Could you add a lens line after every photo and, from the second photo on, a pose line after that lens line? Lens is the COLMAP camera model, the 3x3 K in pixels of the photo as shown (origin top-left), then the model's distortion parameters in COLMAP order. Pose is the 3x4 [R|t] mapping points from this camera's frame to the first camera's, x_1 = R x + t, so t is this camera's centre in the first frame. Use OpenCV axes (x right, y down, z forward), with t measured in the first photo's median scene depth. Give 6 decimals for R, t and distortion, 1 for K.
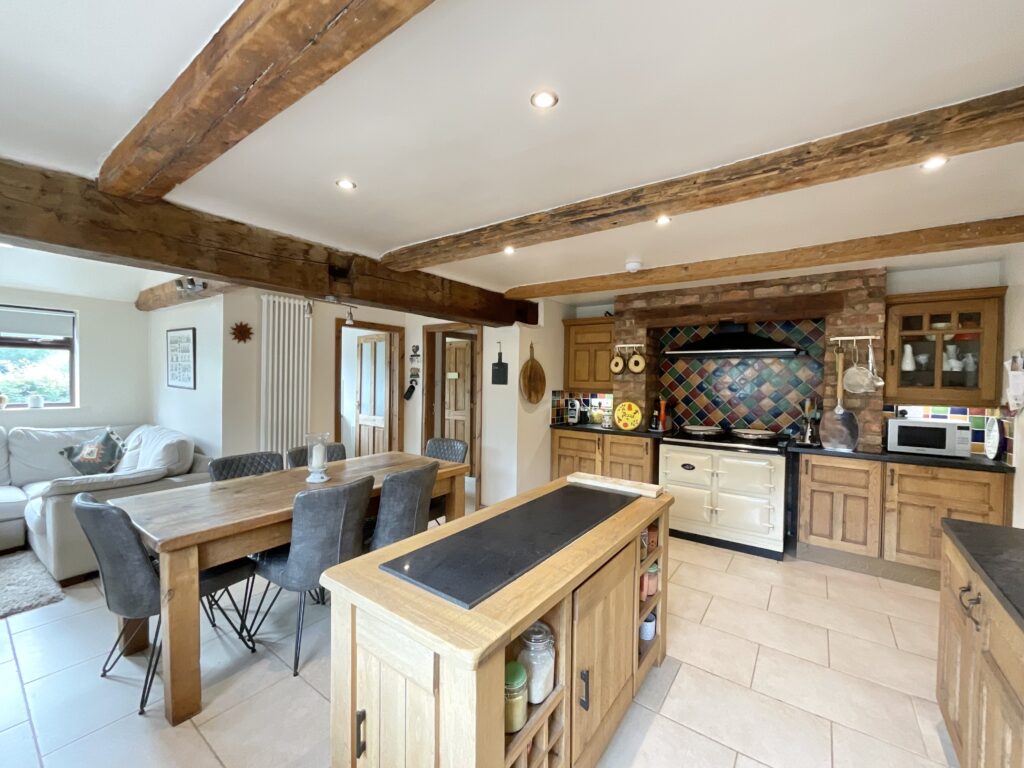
lens RADIAL K [[415.9, 0, 512.3], [0, 415.9, 387.2], [0, 0, 1]] dist [0.000659, -0.001960]
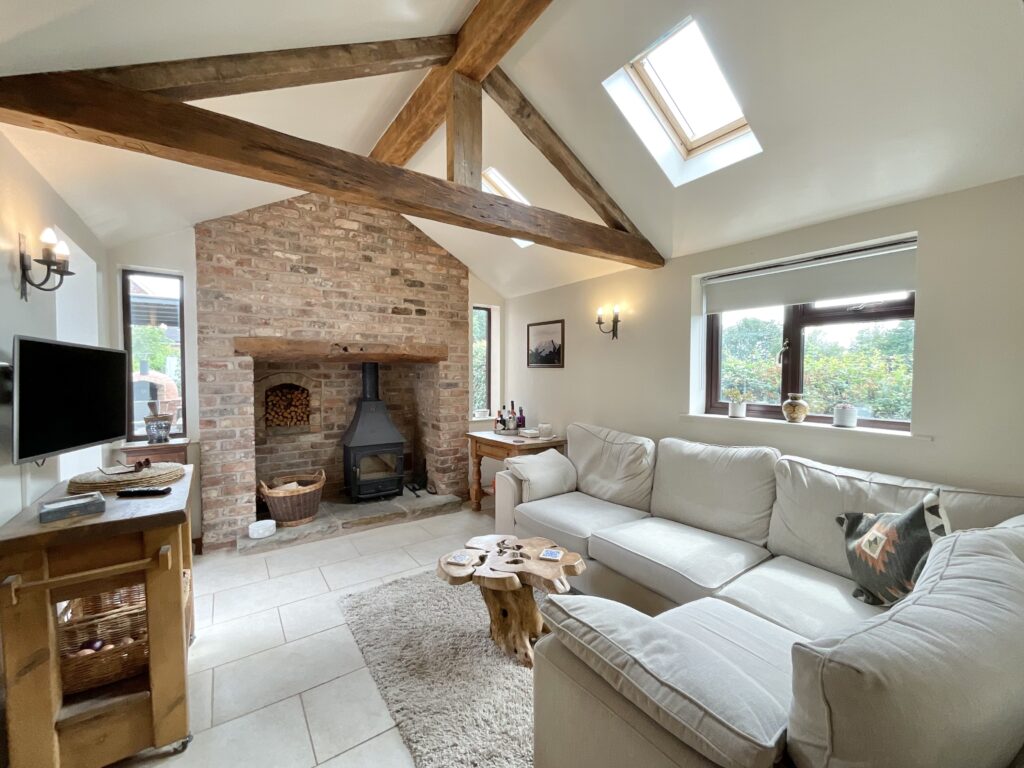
lens RADIAL K [[415.9, 0, 514.3], [0, 415.9, 385.1], [0, 0, 1]] dist [0.000659, -0.001960]
pose [[-0.319203, 0.016043, -0.947551, -0.458720], [-0.028427, 0.999245, 0.026494, -0.007925], [0.947260, 0.035393, -0.318506, 0.739096]]
